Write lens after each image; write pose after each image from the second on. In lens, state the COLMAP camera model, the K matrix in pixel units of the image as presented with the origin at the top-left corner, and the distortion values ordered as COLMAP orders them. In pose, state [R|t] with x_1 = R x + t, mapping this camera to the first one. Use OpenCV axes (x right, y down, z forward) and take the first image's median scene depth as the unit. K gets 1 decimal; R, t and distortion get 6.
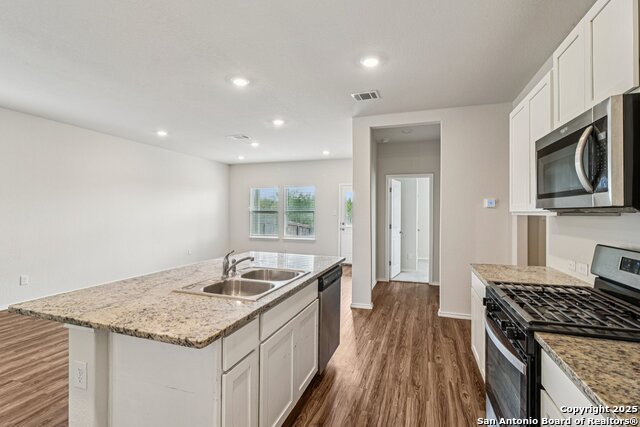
lens RADIAL K [[303.8, 0, 315.5], [0, 303.8, 208.6], [0, 0, 1]] dist [-0.002851, -0.000651]
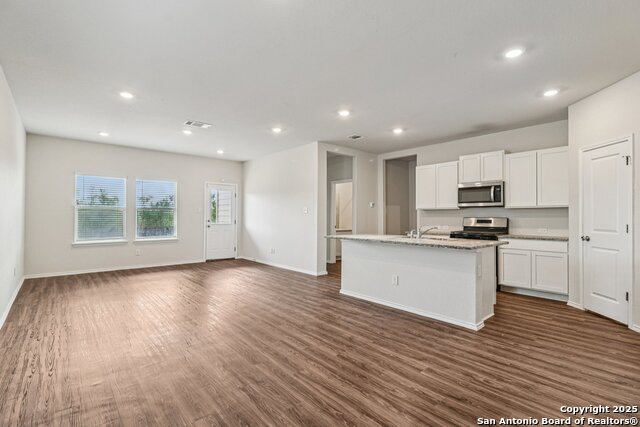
lens RADIAL K [[303.8, 0, 315.5], [0, 303.8, 208.6], [0, 0, 1]] dist [-0.002851, -0.000651]
pose [[0.521158, 0.004743, 0.853447, -1.217148], [-0.005232, 0.999984, -0.002363, 0.018462], [-0.853444, -0.003233, 0.521174, 0.294943]]
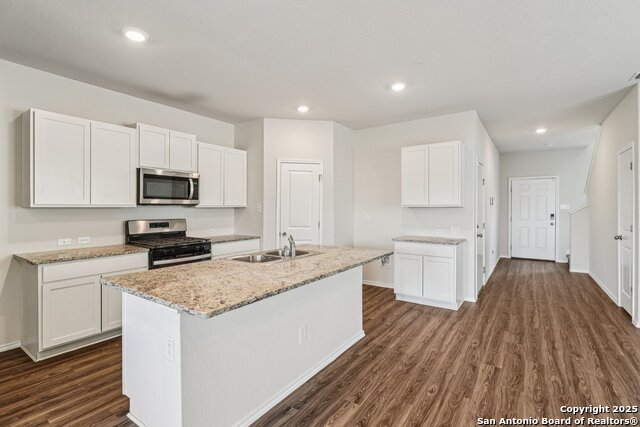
lens RADIAL K [[303.8, 0, 315.5], [0, 303.8, 208.6], [0, 0, 1]] dist [-0.002851, -0.000651]
pose [[-0.958857, -0.021621, 0.283064, -0.389801], [-0.022939, 0.999736, -0.001343, 0.005540], [-0.282960, -0.007781, -0.959100, 1.172087]]
